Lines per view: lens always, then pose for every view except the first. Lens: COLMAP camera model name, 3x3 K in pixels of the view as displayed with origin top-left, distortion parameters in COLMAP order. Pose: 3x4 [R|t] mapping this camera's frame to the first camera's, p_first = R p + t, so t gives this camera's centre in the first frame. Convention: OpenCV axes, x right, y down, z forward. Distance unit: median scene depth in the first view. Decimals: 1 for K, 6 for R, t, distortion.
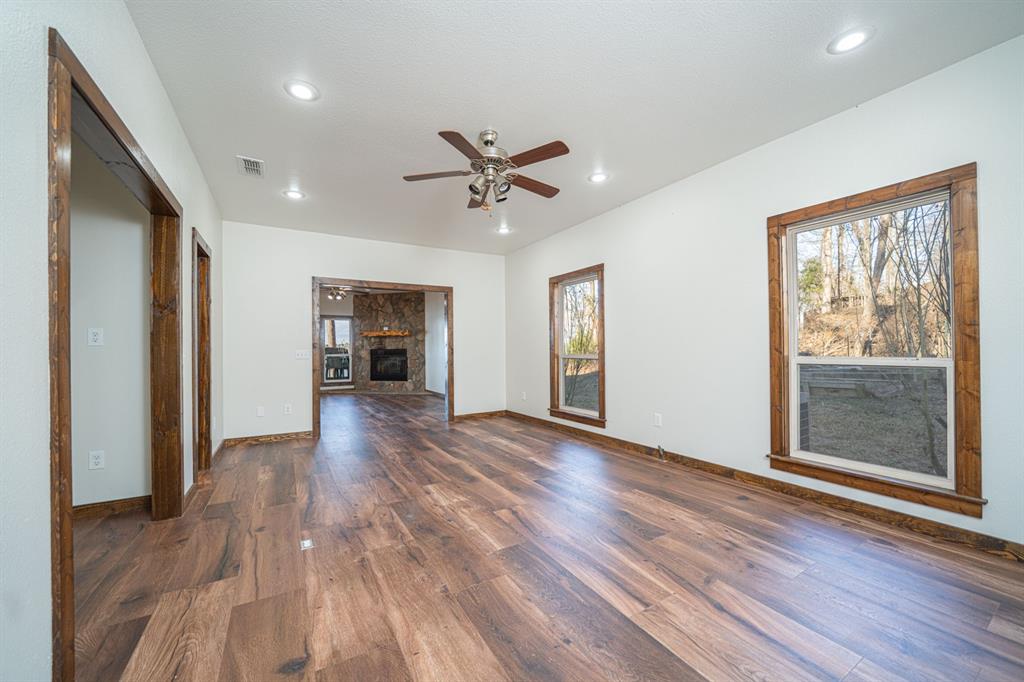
lens RADIAL K [[386.3, 0, 506.8], [0, 386.3, 349.8], [0, 0, 1]] dist [-0.009628, -0.000006]
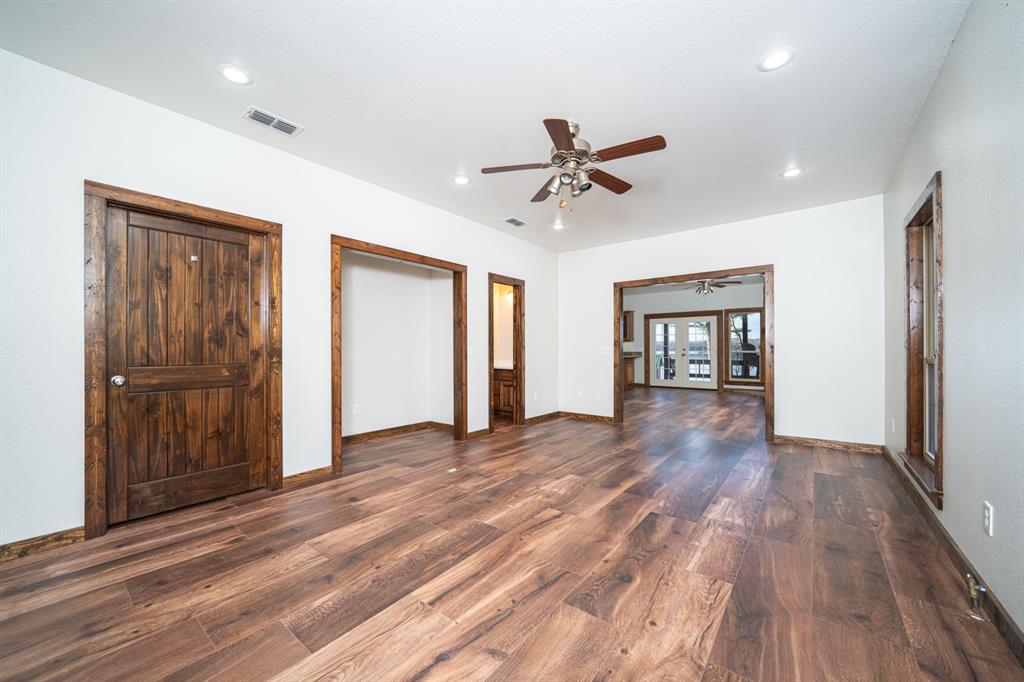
lens RADIAL K [[391.3, 0, 497.7], [0, 391.3, 346.9], [0, 0, 1]] dist [-0.007511, 0.000130]
pose [[0.339561, 0.002804, -0.940580, 0.858462], [0.001767, 0.999992, 0.003619, -0.008074], [0.940582, -0.002891, 0.339553, 0.507805]]
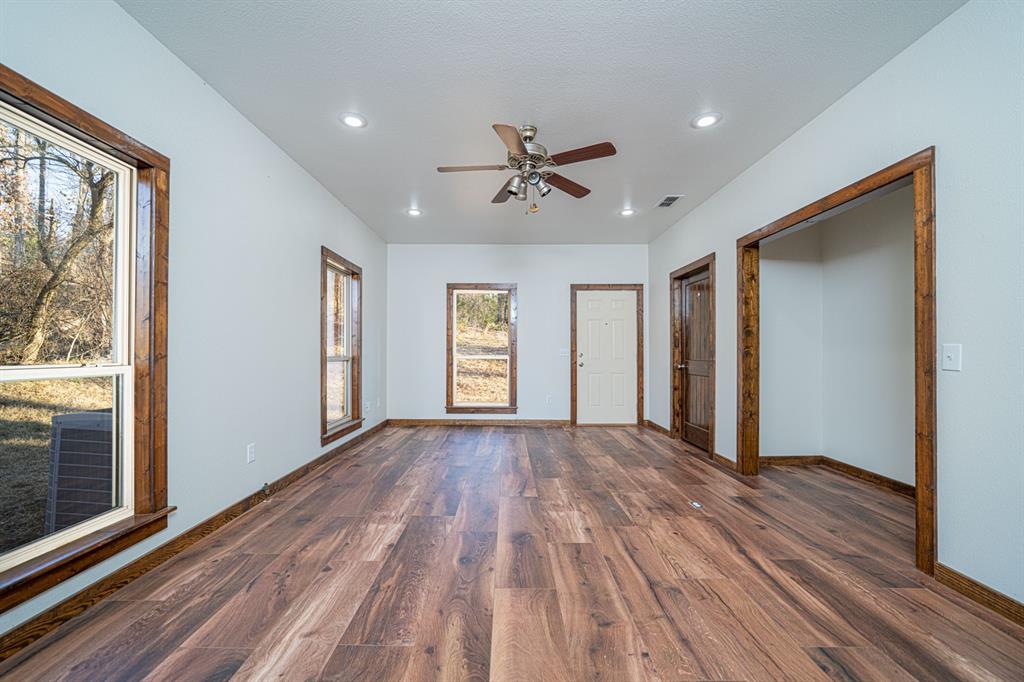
lens RADIAL K [[395.8, 0, 507.0], [0, 395.8, 349.7], [0, 0, 1]] dist [-0.001033, 0.000030]
pose [[-0.860391, 0.008857, 0.509558, -0.526099], [0.004500, 0.999942, -0.009782, 0.008916], [-0.509615, -0.006123, -0.860381, 1.960359]]
